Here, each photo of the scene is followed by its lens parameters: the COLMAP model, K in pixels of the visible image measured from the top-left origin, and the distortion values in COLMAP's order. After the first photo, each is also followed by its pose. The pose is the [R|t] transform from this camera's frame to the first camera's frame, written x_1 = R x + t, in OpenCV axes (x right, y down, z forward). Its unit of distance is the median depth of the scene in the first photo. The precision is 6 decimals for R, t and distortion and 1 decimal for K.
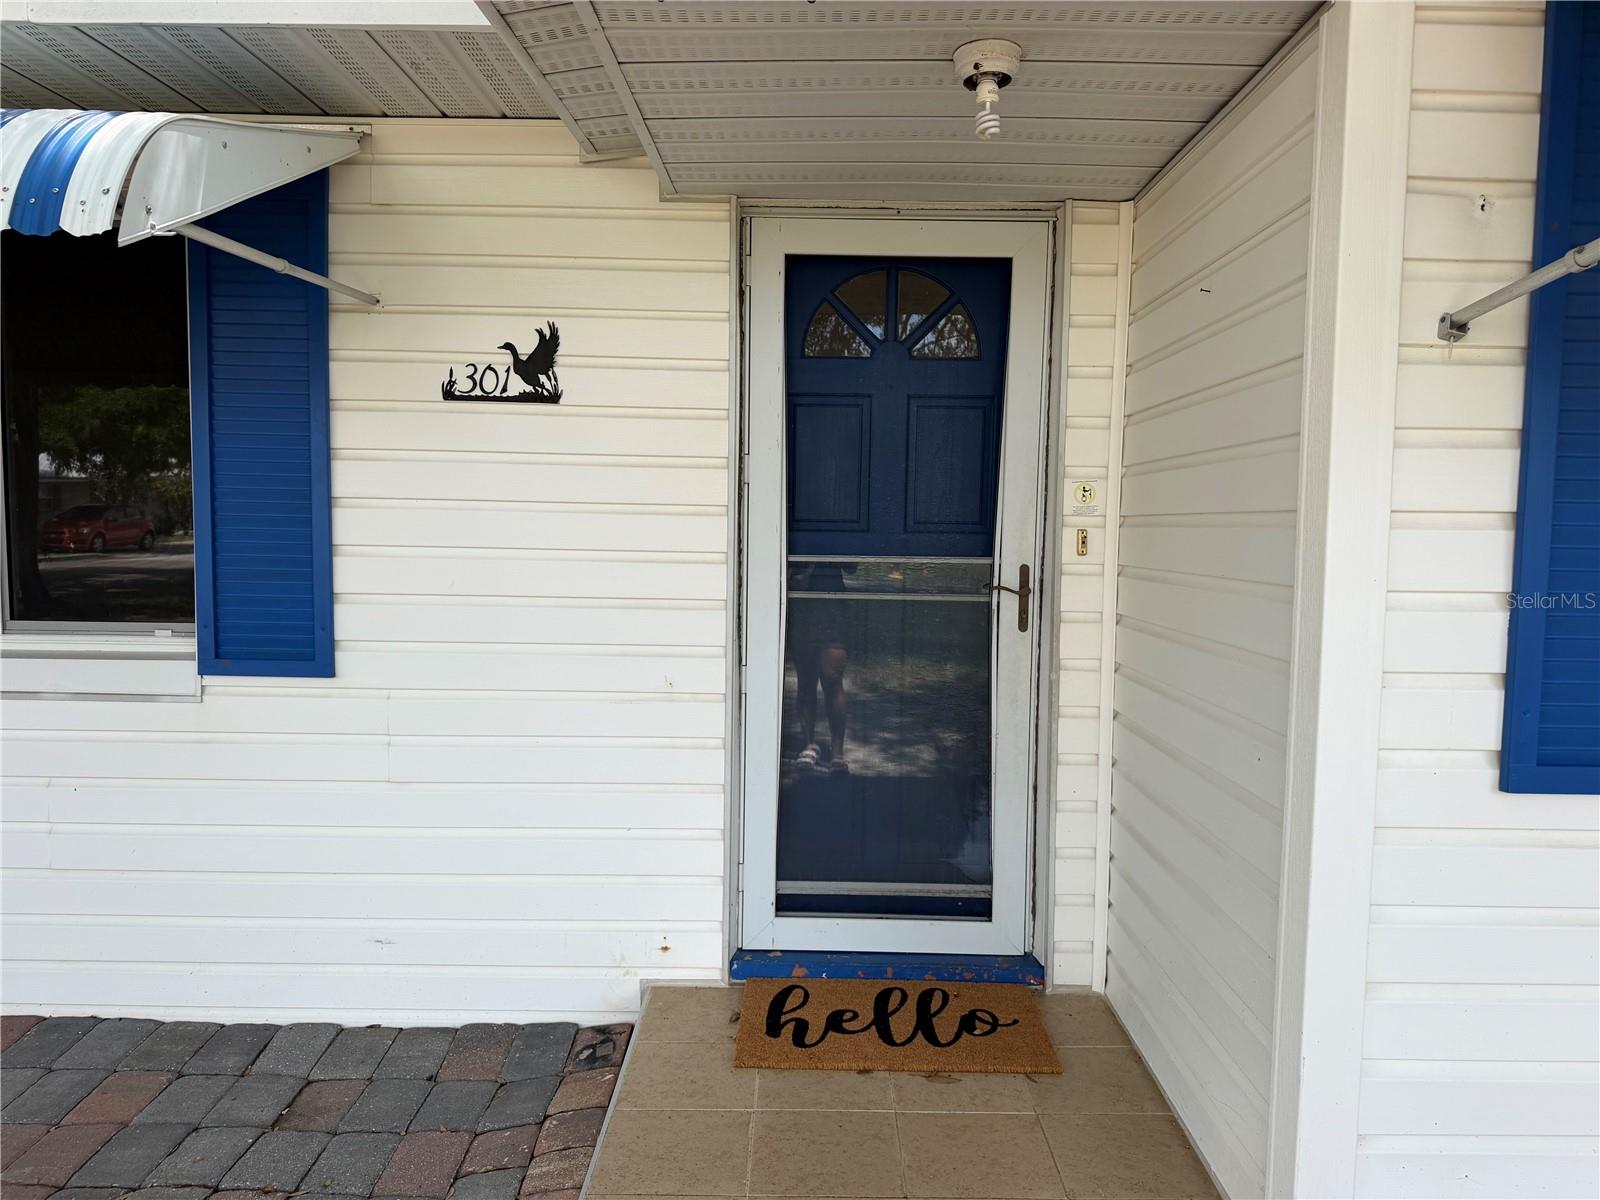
lens RADIAL K [[1121.0, 0, 806.3], [0, 1121.0, 593.7], [0, 0, 1]] dist [0.077880, -0.100120]
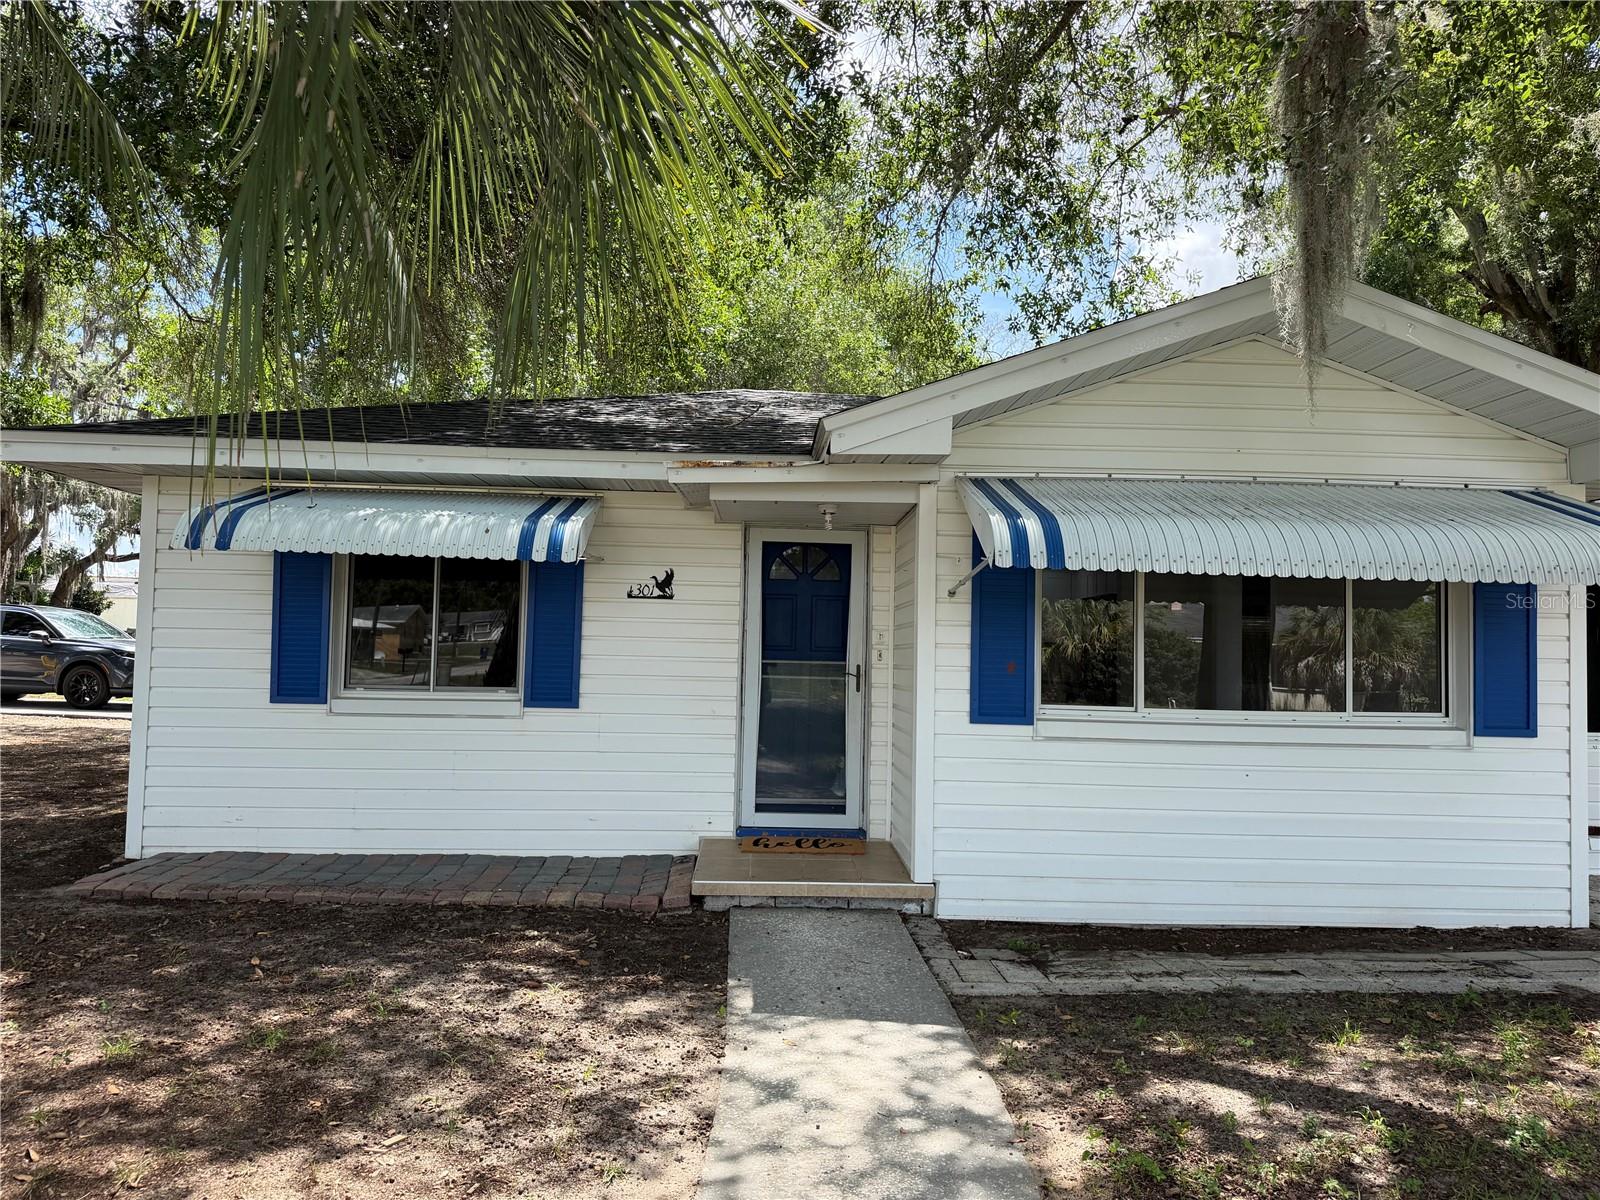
lens RADIAL K [[1121.0, 0, 799.9], [0, 1121.0, 600.5], [0, 0, 1]] dist [0.077880, -0.100120]
pose [[0.999180, 0.009248, 0.039409, -0.032433], [-0.004723, 0.993537, -0.113408, 0.115217], [-0.040203, 0.113129, 0.992767, -1.482642]]
